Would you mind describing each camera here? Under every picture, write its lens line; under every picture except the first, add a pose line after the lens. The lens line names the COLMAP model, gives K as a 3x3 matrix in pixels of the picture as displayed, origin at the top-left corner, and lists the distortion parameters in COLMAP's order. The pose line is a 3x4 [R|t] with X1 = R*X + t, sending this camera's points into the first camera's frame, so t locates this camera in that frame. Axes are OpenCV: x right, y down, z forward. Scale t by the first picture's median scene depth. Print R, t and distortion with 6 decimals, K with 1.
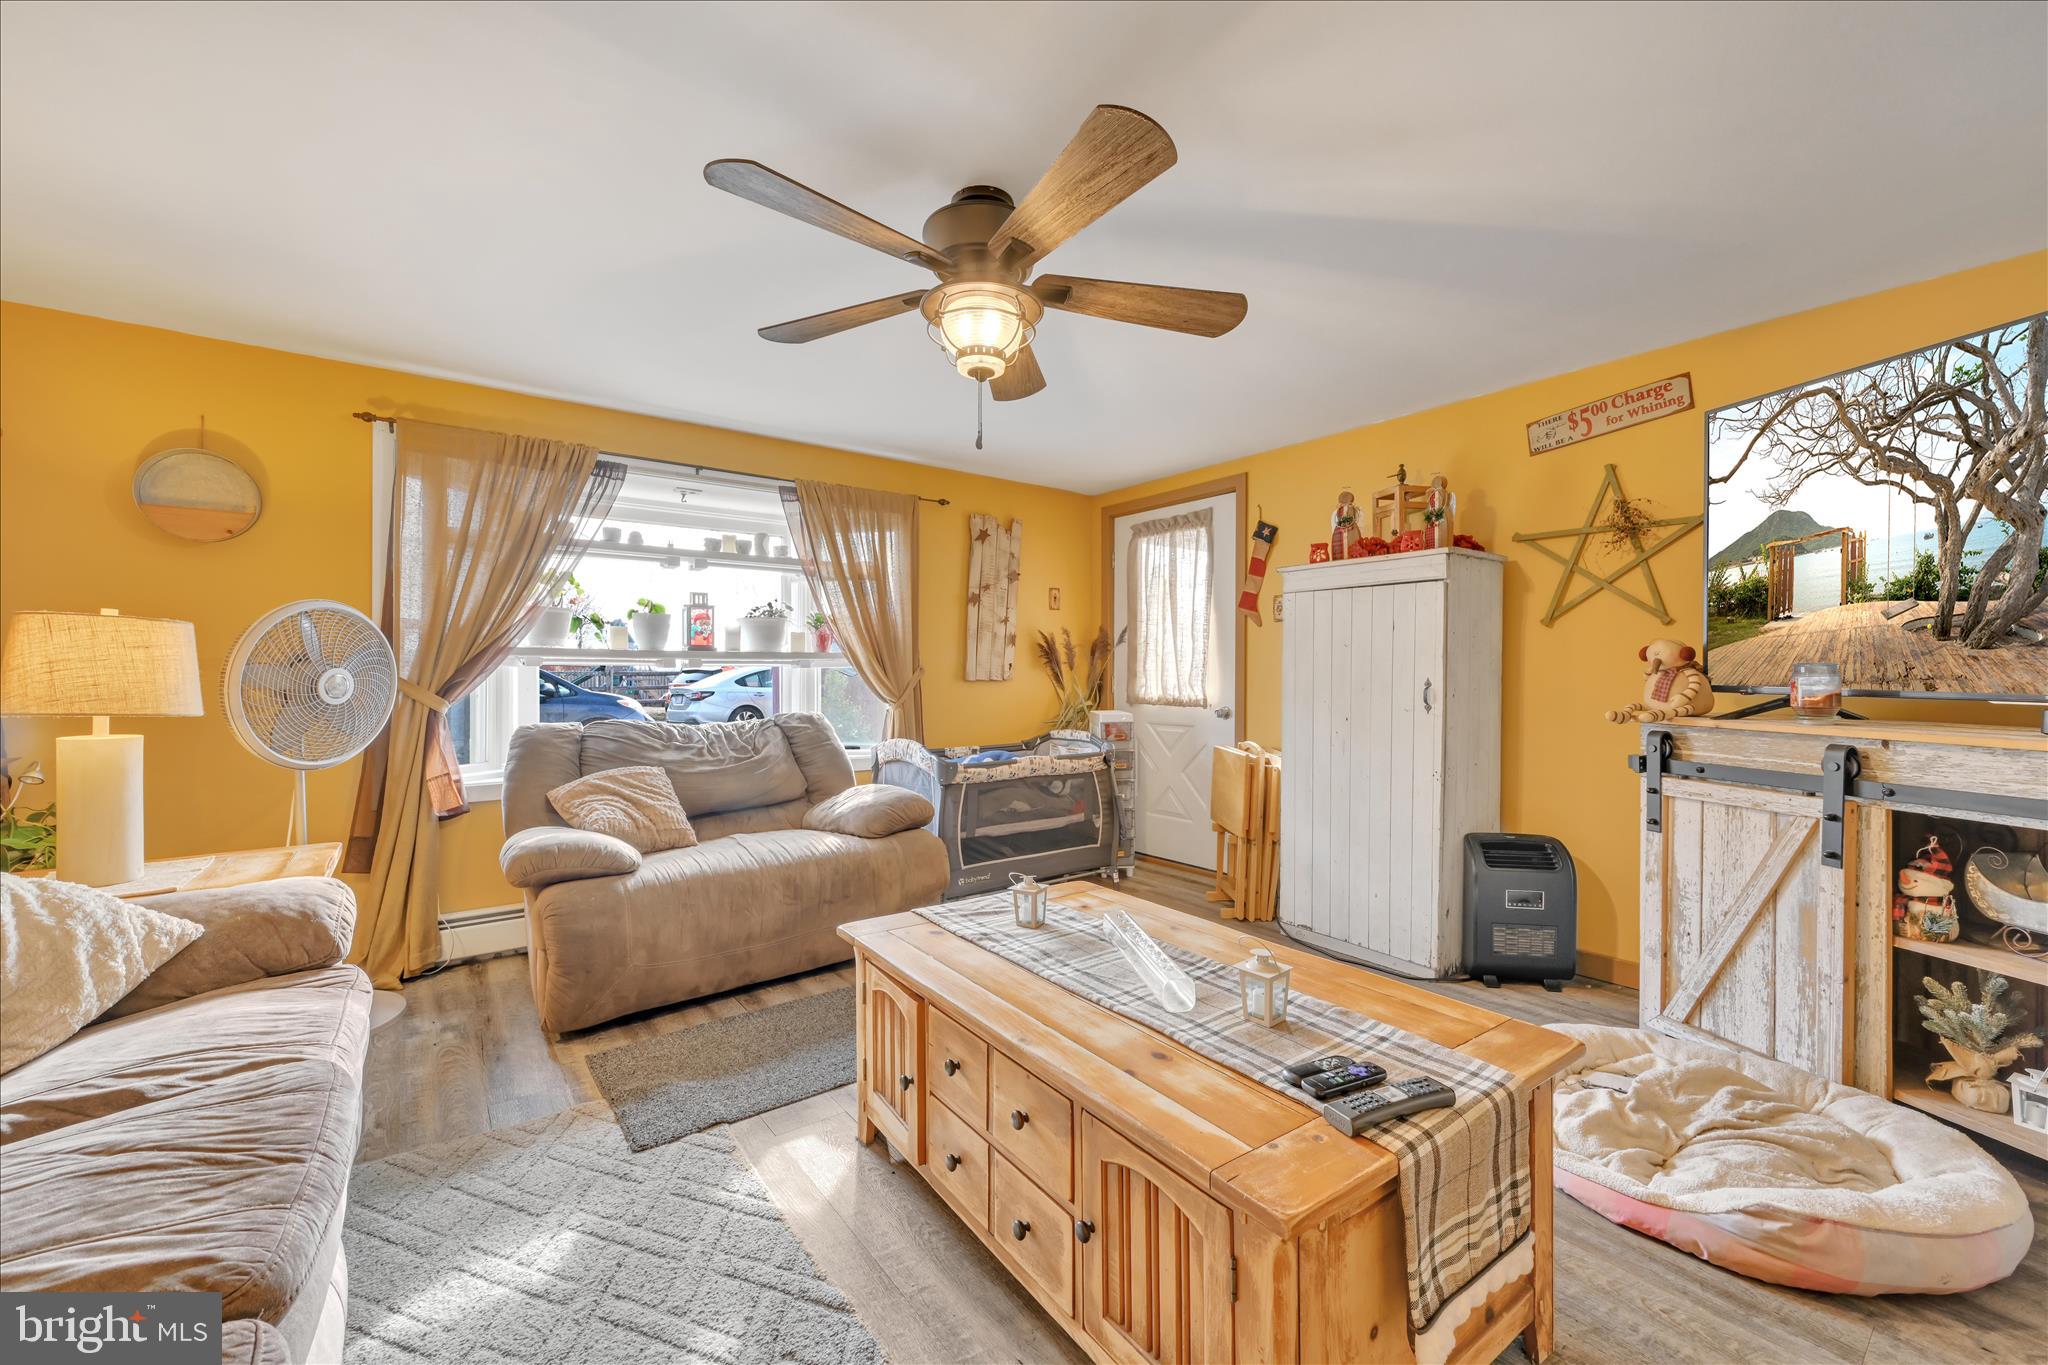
lens RADIAL K [[818.3, 0, 1034.5], [0, 818.3, 678.3], [0, 0, 1]] dist [0.001044, 0.000049]
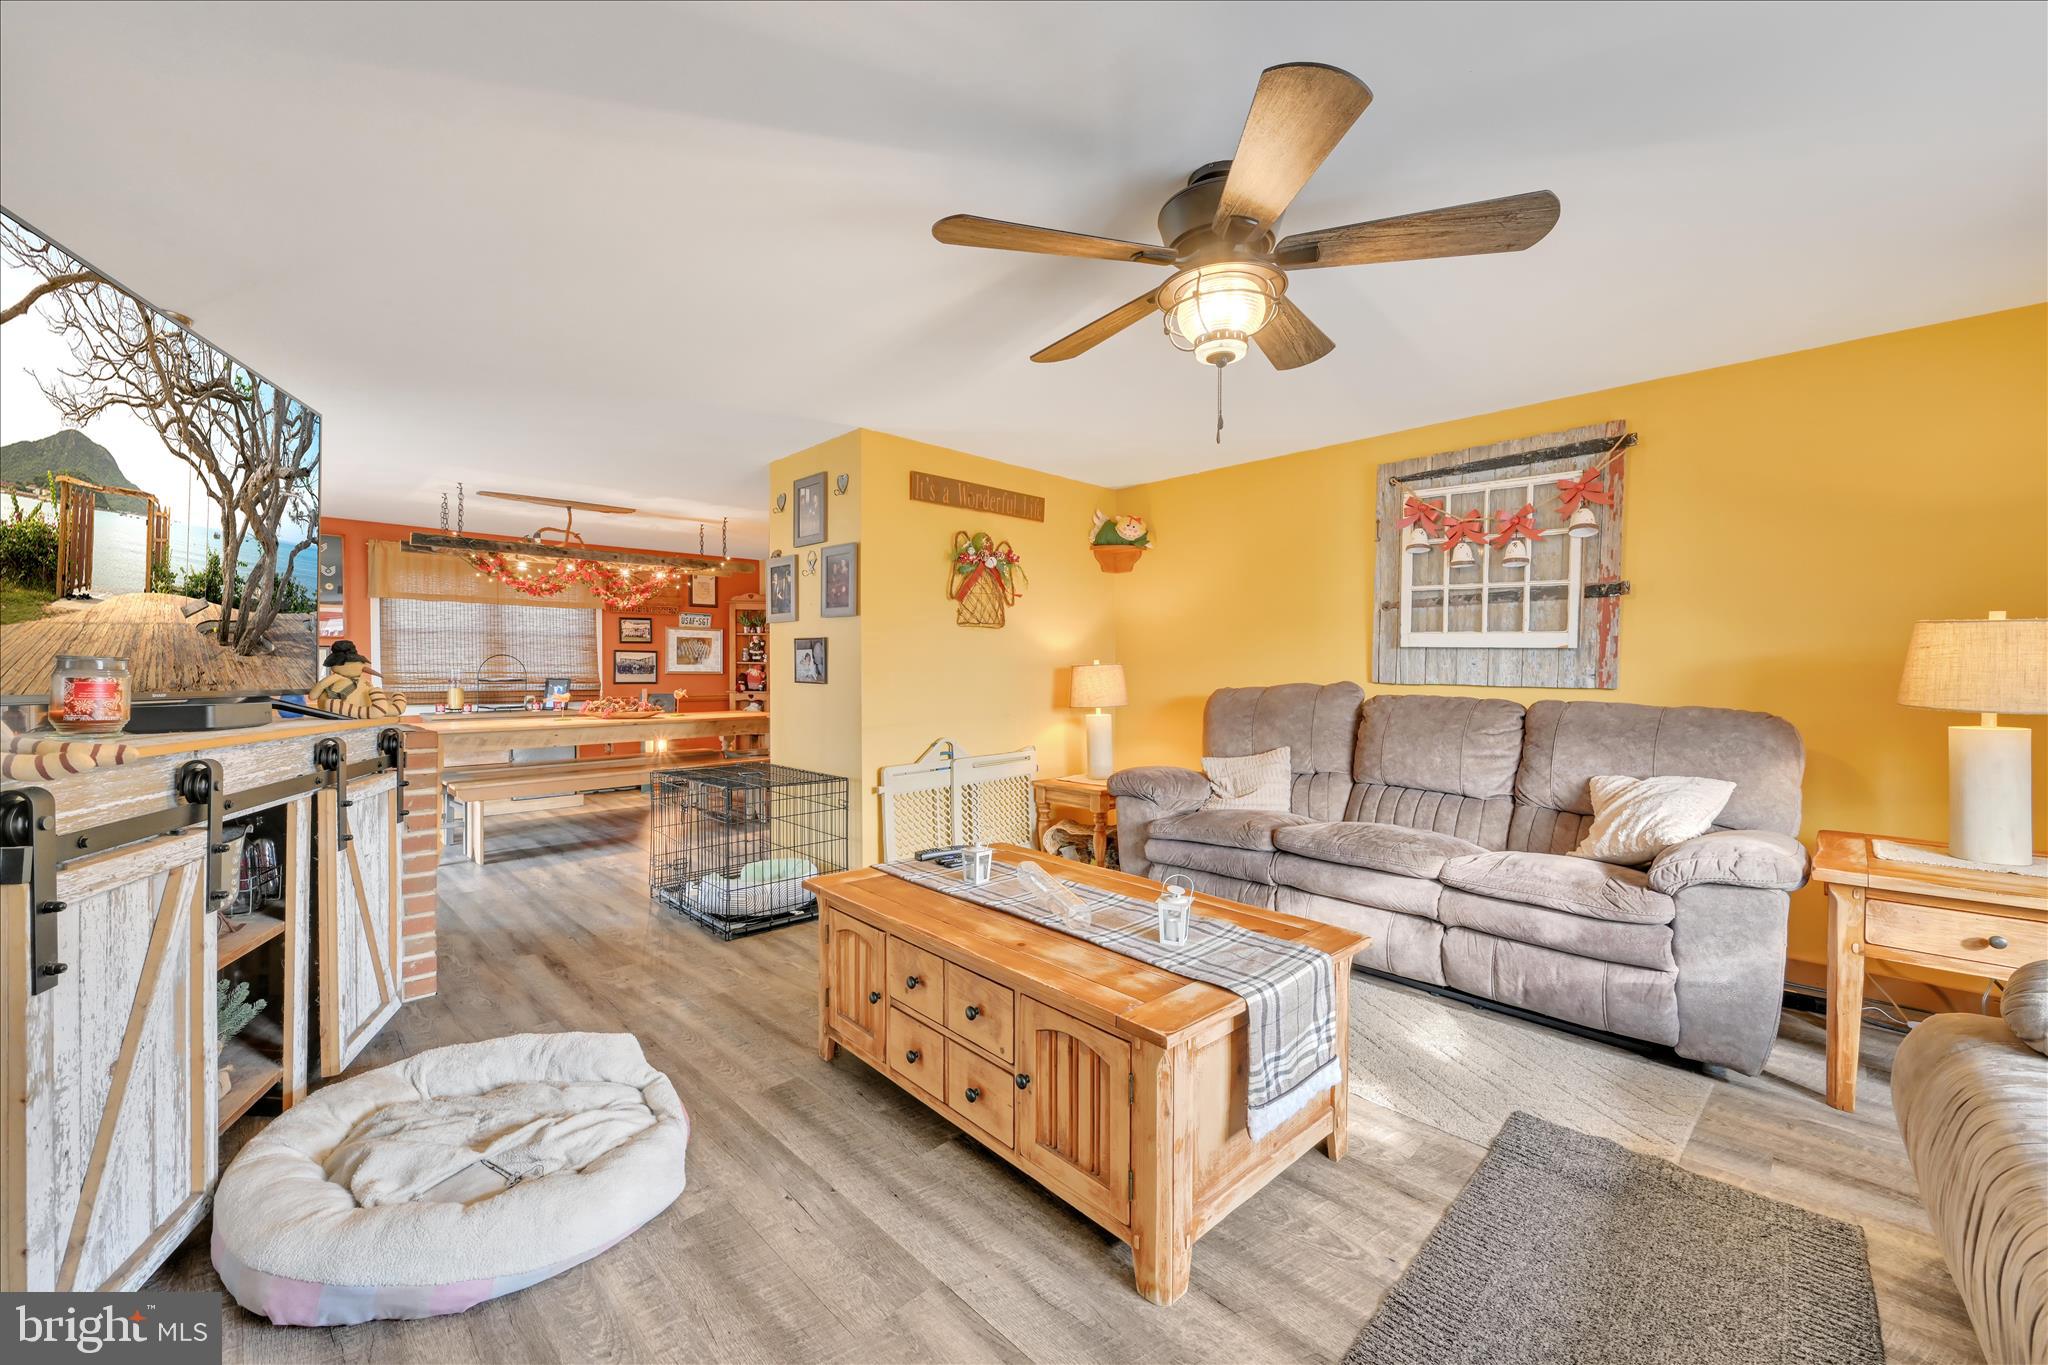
lens RADIAL K [[803.2, 0, 1020.0], [0, 803.2, 681.0], [0, 0, 1]] dist [-0.000205, -0.000111]
pose [[-0.986174, 0.003919, -0.165666, 0.304195], [0.001411, 0.999883, 0.015251, -0.016286], [0.165706, 0.014806, -0.986064, 1.929784]]
